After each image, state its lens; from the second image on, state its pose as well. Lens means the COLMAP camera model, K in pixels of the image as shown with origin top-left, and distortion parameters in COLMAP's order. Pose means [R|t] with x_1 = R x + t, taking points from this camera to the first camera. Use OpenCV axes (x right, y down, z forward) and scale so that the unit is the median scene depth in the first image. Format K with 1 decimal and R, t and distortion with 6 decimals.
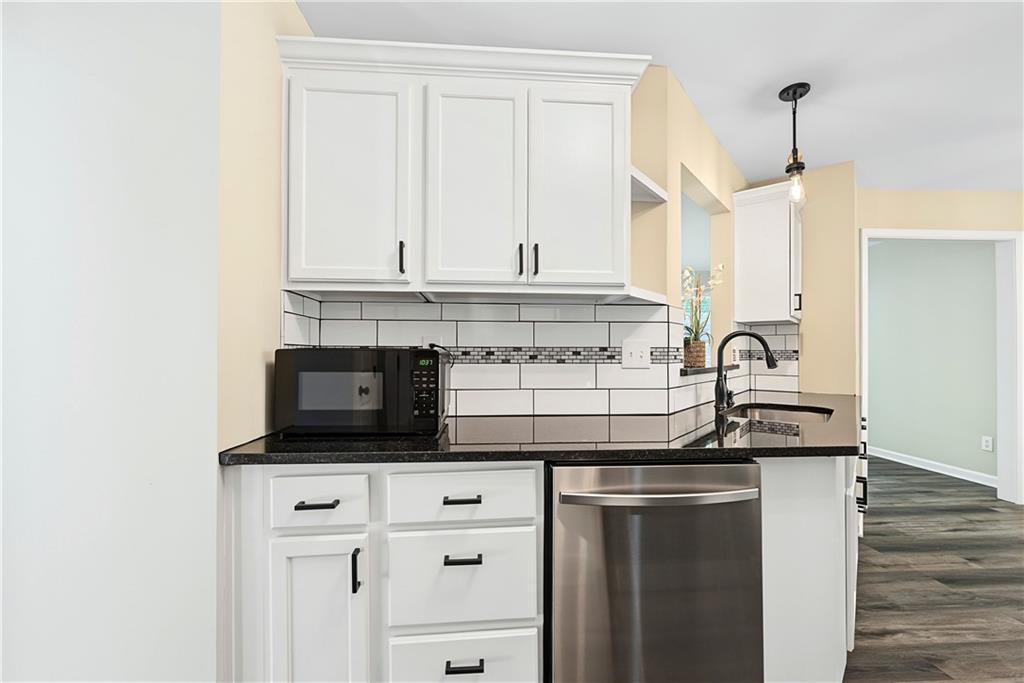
lens RADIAL K [[415.9, 0, 515.7], [0, 415.9, 351.8], [0, 0, 1]] dist [-0.000498, -0.000512]
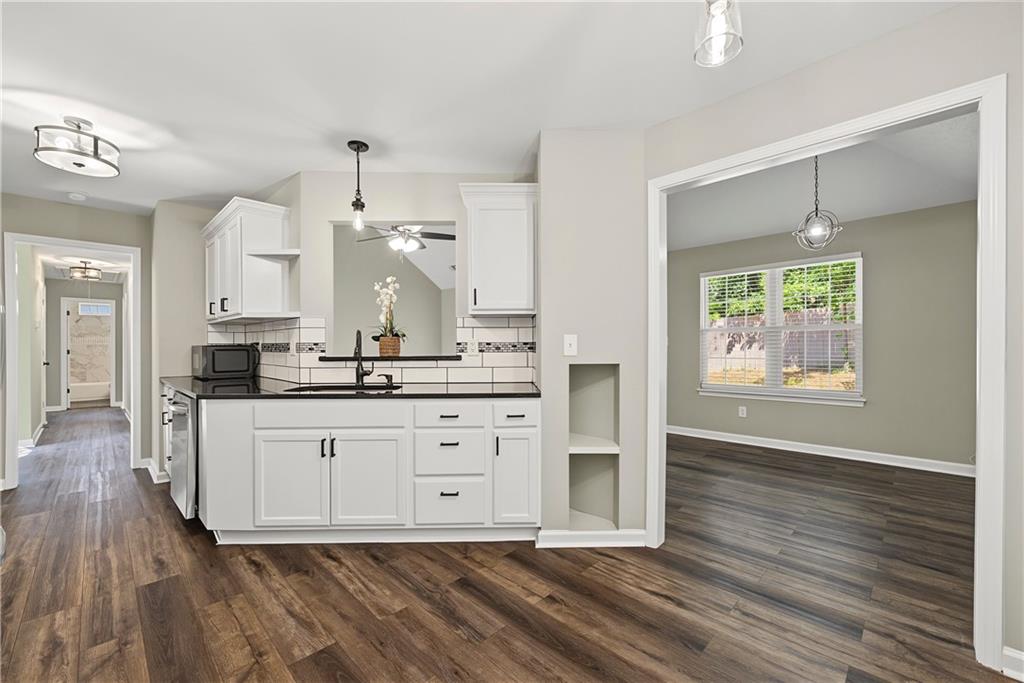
lens RADIAL K [[415.9, 0, 506.3], [0, 415.9, 344.8], [0, 0, 1]] dist [-0.000498, -0.000512]
pose [[0.661841, -0.003153, -0.749637, 1.935377], [0.013614, 0.999877, 0.007814, -0.006536], [0.749520, -0.015378, 0.661803, 0.468543]]
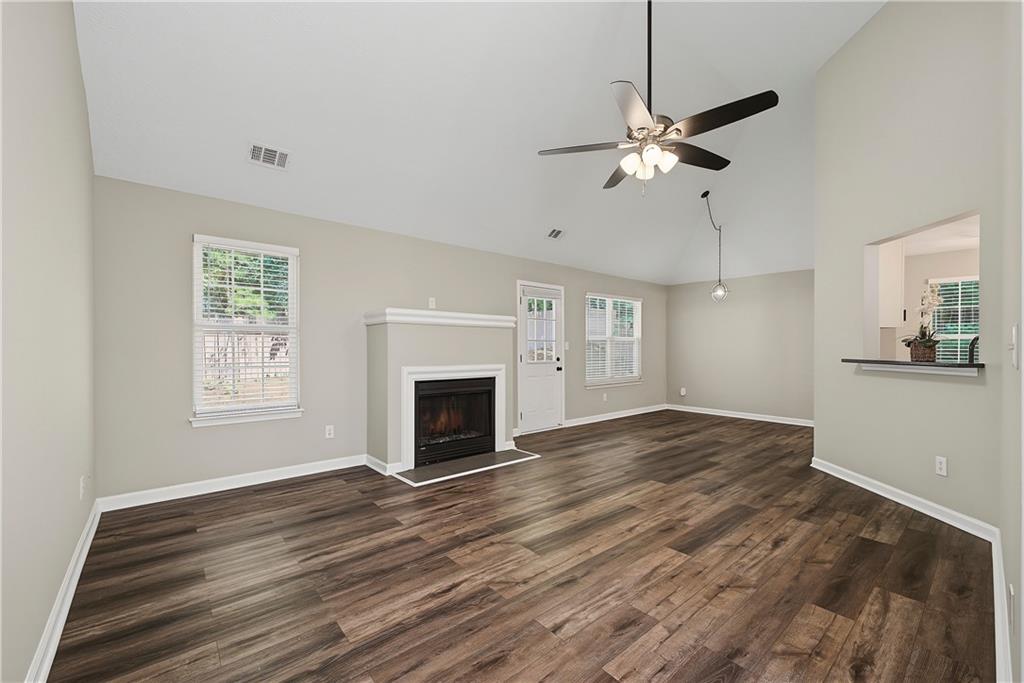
lens RADIAL K [[415.9, 0, 512.5], [0, 415.9, 345.4], [0, 0, 1]] dist [-0.000498, -0.000512]
pose [[0.796145, 0.002629, 0.605100, -1.604770], [-0.007516, 0.999956, 0.005545, -0.009602], [-0.605060, -0.008962, 0.796130, 0.856287]]
